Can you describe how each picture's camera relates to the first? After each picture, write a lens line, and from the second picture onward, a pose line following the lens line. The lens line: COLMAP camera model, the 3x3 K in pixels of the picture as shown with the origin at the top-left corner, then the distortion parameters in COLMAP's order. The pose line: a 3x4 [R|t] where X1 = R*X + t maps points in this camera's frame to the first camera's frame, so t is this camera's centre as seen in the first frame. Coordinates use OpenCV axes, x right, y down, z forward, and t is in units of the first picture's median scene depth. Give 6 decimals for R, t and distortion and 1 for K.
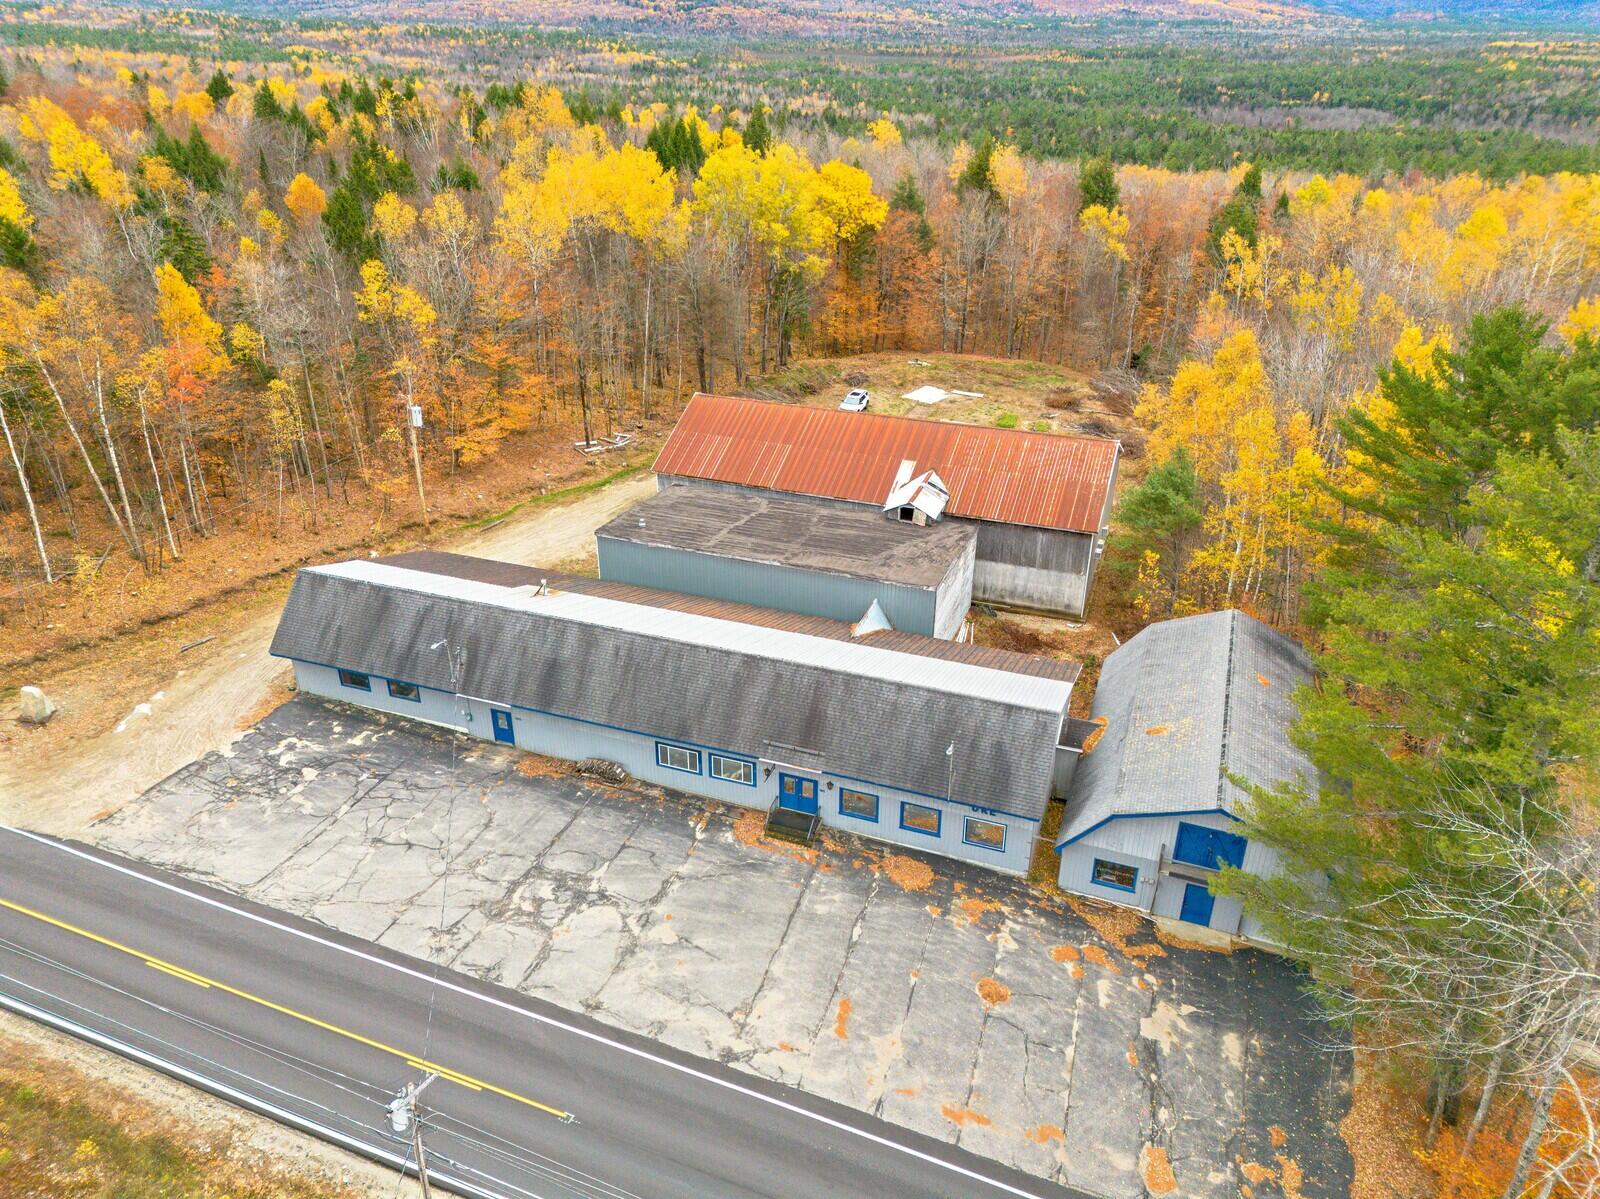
lens RADIAL K [[1104.2, 0, 799.2], [0, 1104.2, 600.1], [0, 0, 1]] dist [0.000656, -0.077892]
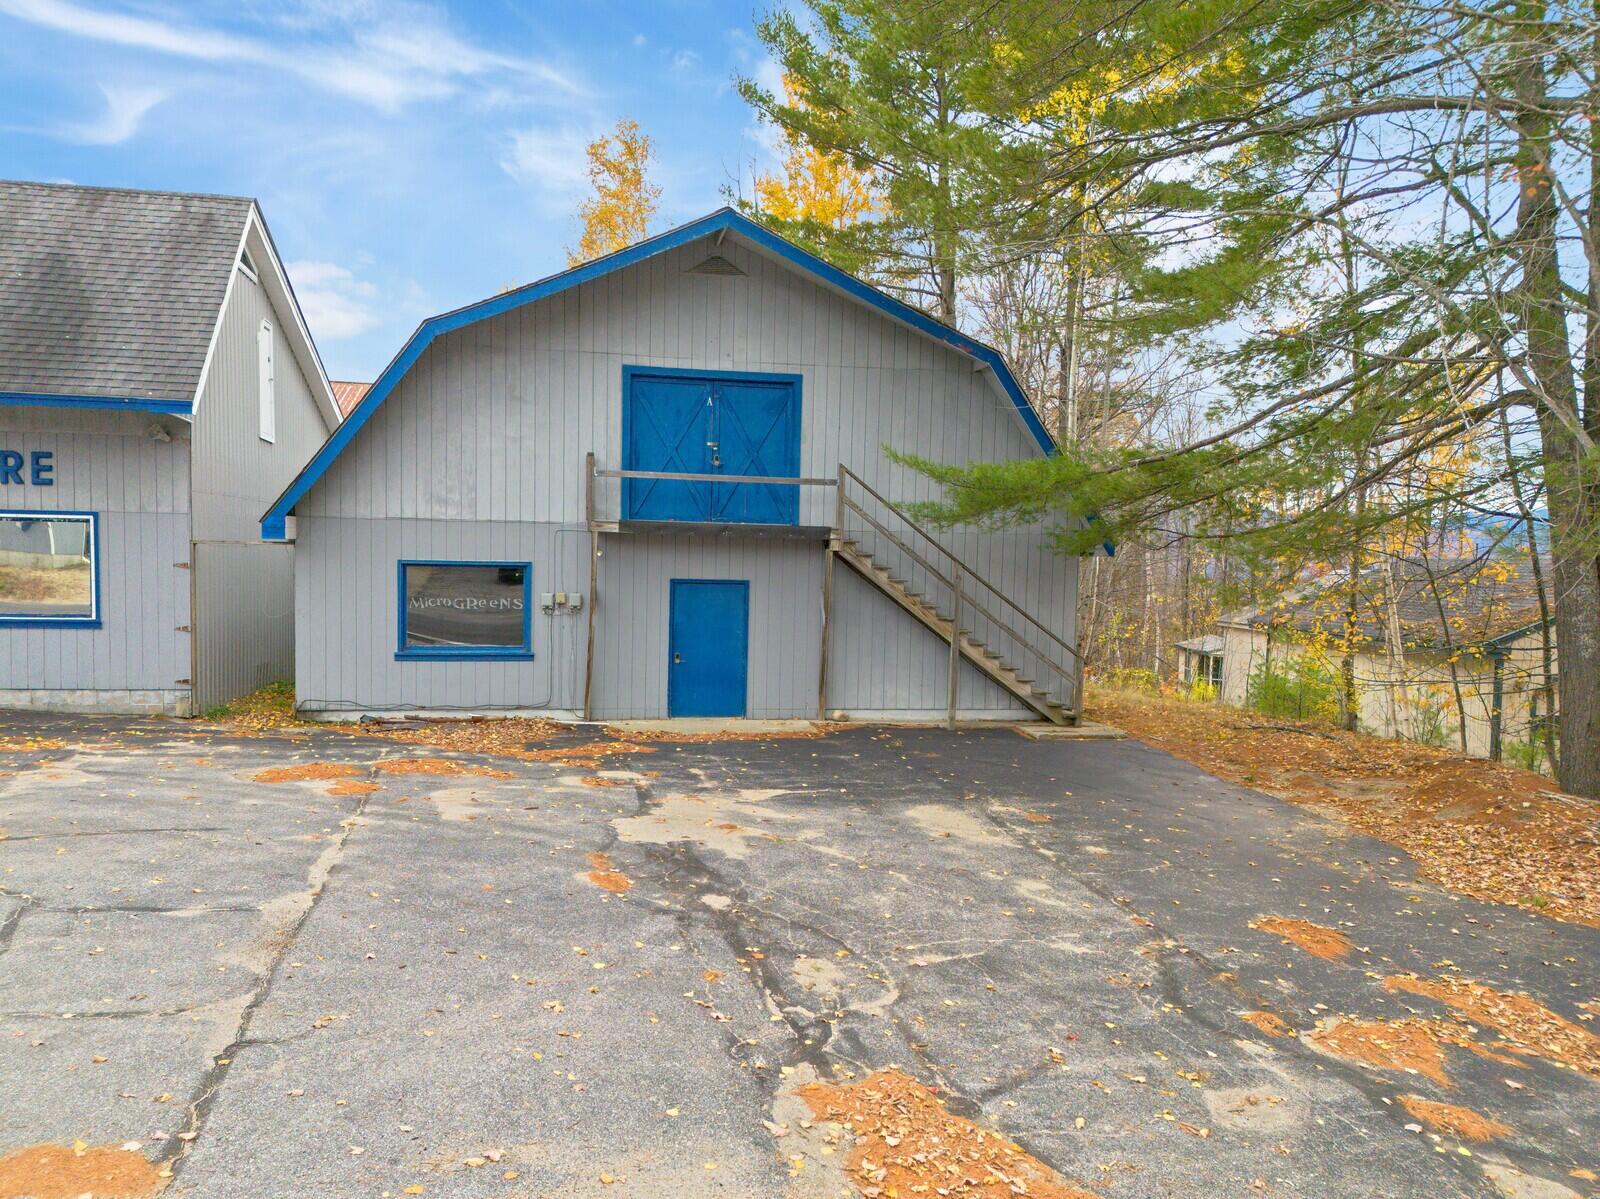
lens RADIAL K [[1123.7, 0, 808.0], [0, 1123.7, 603.3], [0, 0, 1]] dist [0.082630, -0.086471]
pose [[0.847108, 0.001258, 0.531419, 0.224906], [0.227740, 0.902656, -0.365167, 0.472626], [-0.480148, 0.430362, 0.764360, 0.810291]]
